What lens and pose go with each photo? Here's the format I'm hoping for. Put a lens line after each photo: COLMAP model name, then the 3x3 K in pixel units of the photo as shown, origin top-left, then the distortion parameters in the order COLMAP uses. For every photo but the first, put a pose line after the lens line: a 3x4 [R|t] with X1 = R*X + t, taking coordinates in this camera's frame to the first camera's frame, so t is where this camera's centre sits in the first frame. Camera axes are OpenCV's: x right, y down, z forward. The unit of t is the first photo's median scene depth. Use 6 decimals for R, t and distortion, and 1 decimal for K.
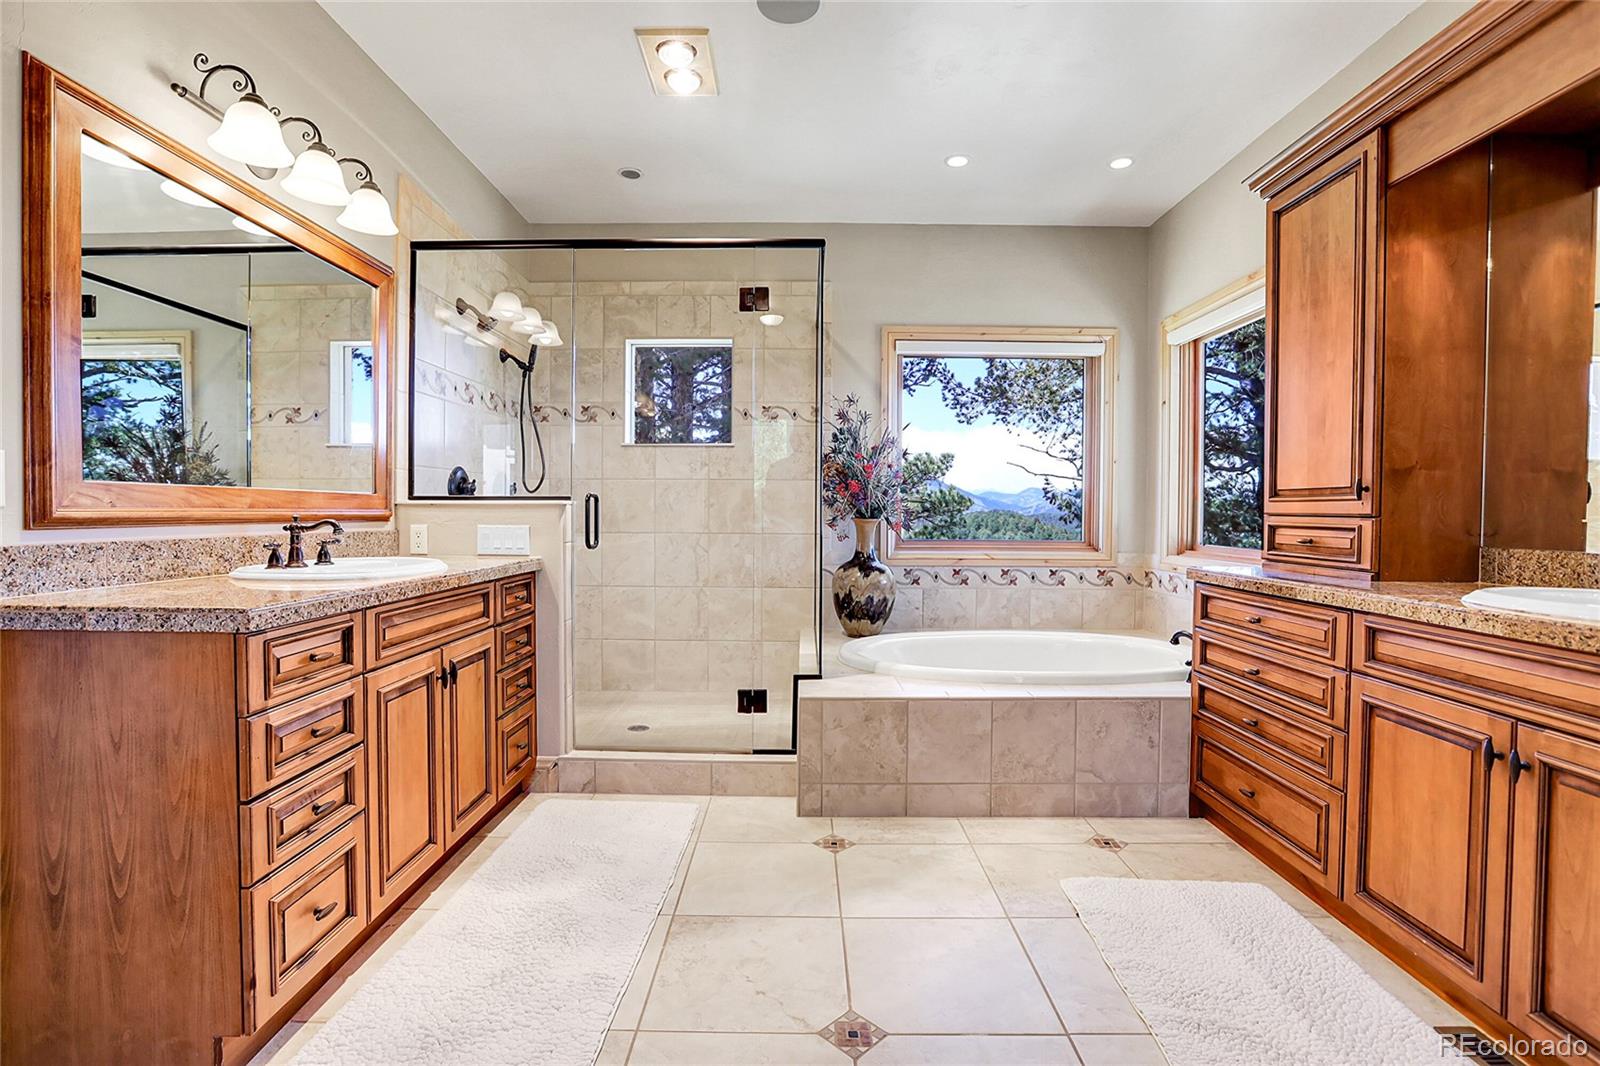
lens RADIAL K [[726.6, 0, 791.5], [0, 726.6, 521.9], [0, 0, 1]] dist [-0.040841, 0.011349]
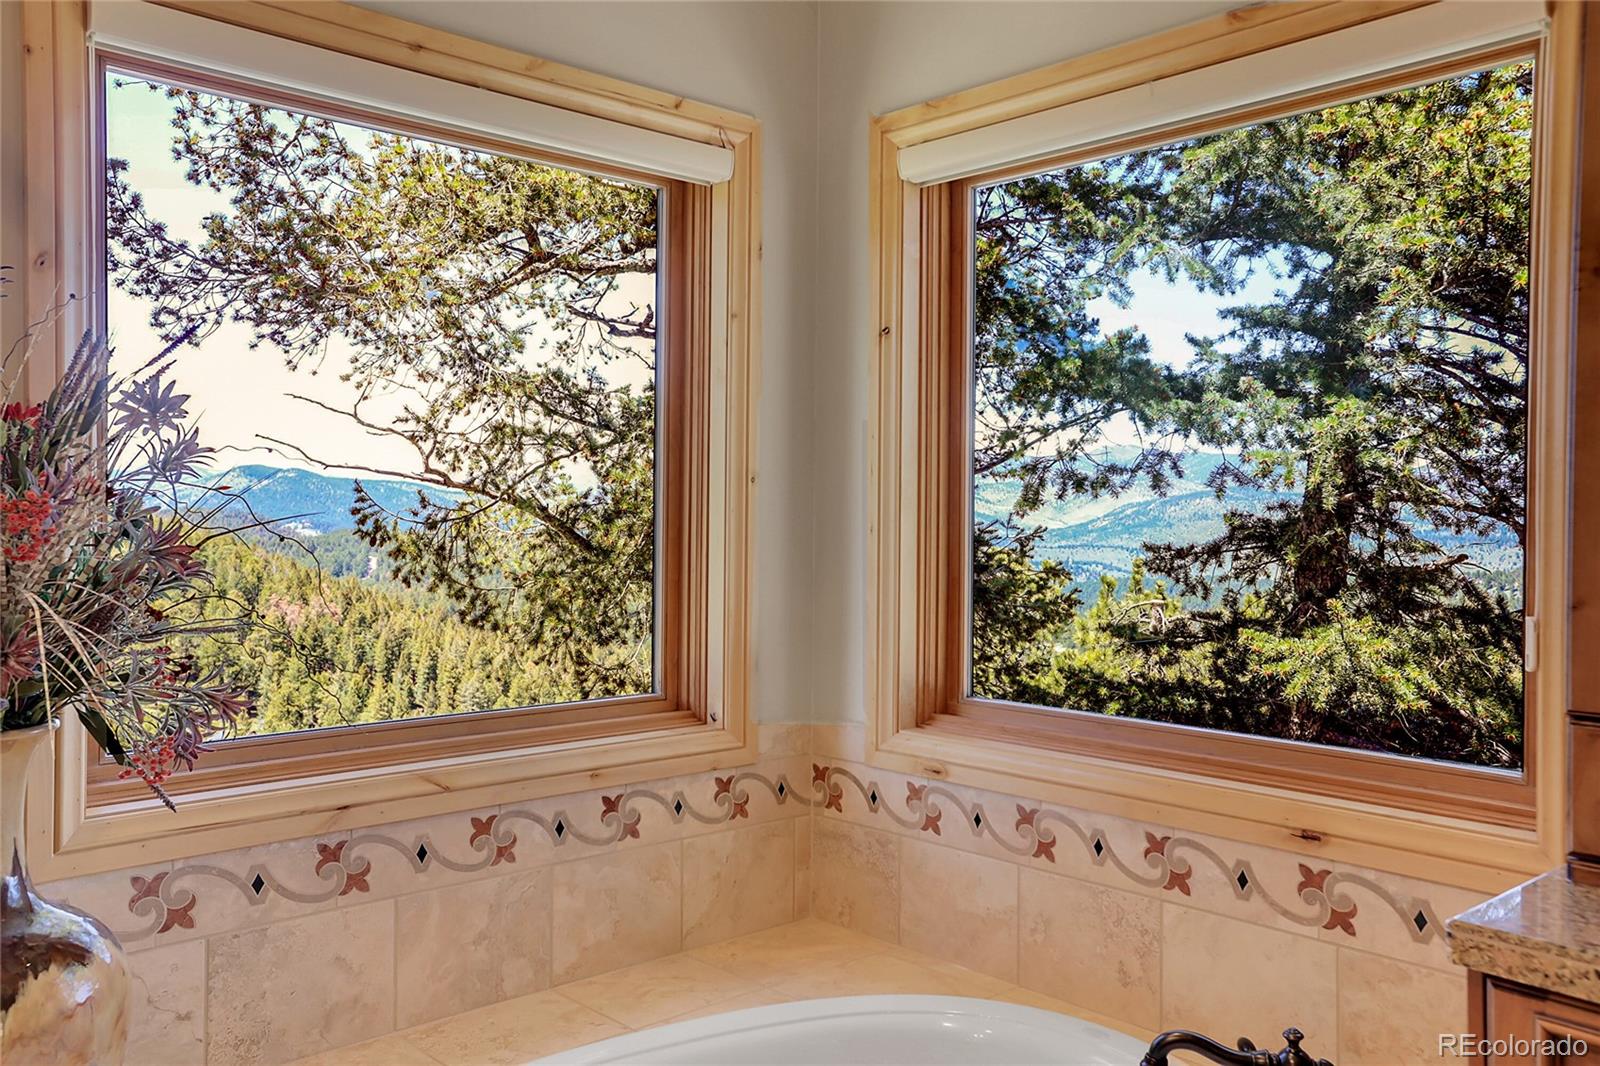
lens RADIAL K [[1296.1, 0, 798.8], [0, 1296.1, 528.1], [0, 0, 1]] dist [0.008351, 0.006006]
pose [[0.718937, -0.009288, 0.695013, 0.006874], [0.009334, 0.999950, 0.003708, -0.087420], [-0.695013, 0.003821, 0.718987, 0.729139]]
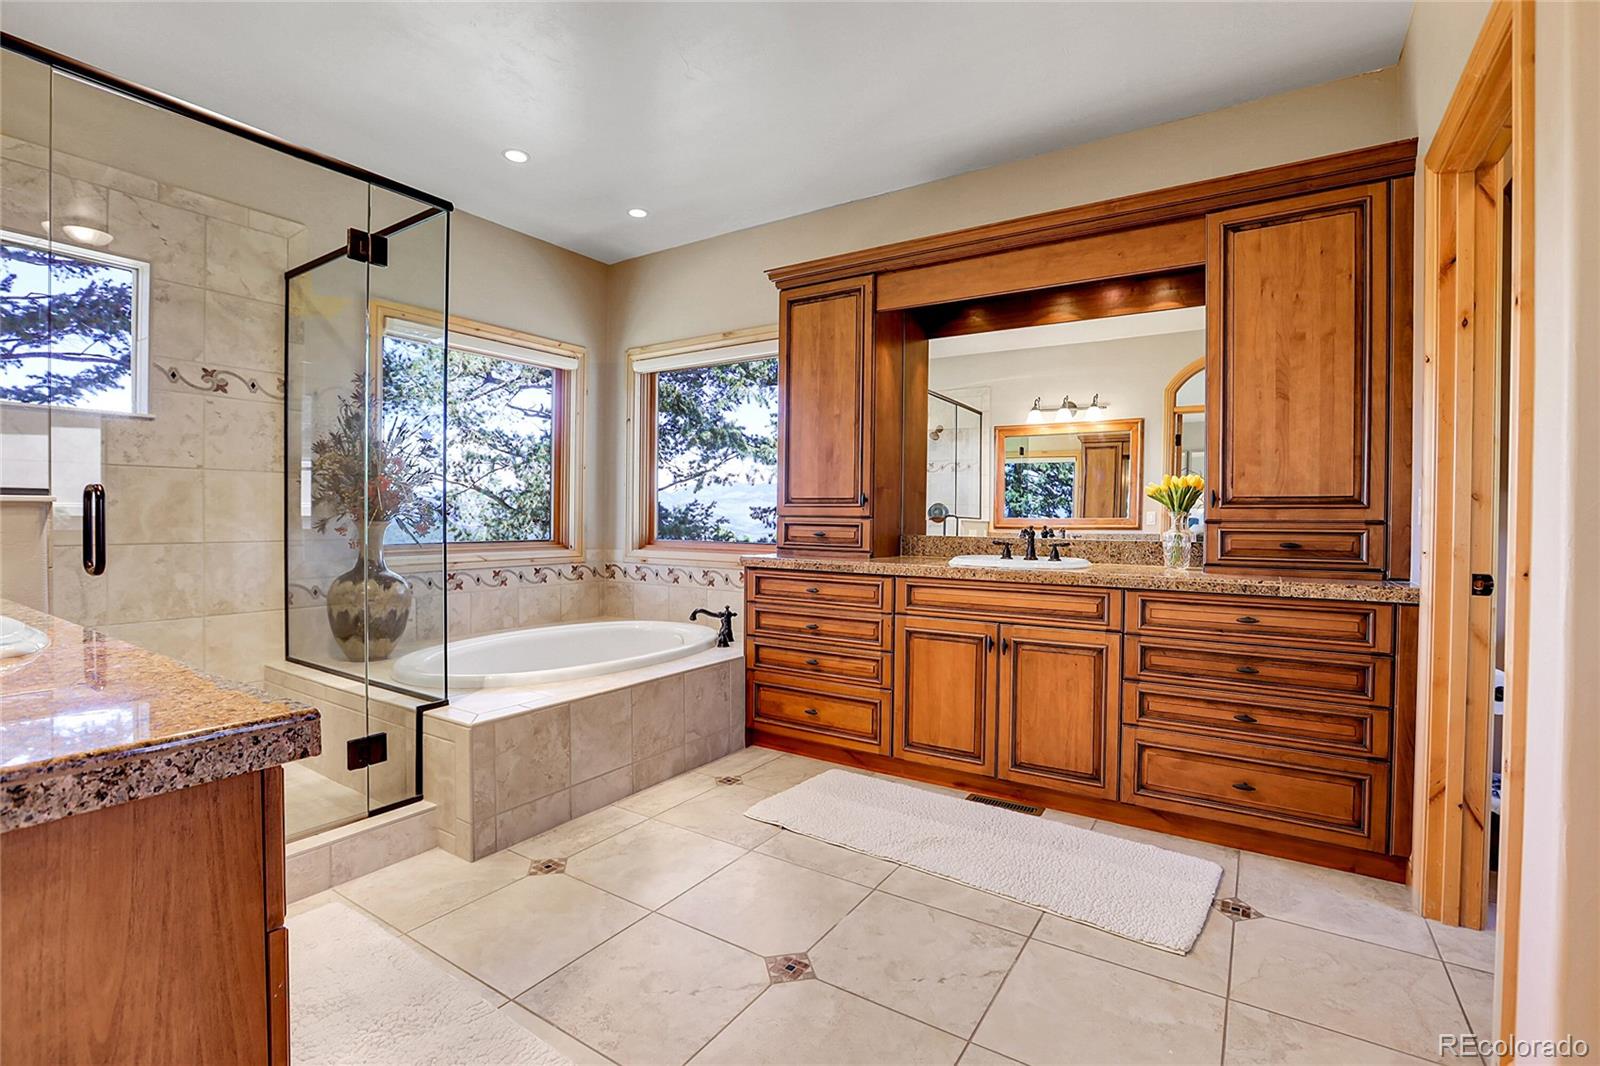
lens RADIAL K [[726.6, 0, 771.0], [0, 726.6, 523.7], [0, 0, 1]] dist [-0.040841, 0.011349]
pose [[0.562690, -0.012423, 0.826575, -0.454227], [0.007866, 0.999922, 0.009674, -0.007993], [-0.826631, 0.001058, 0.562744, 0.189362]]
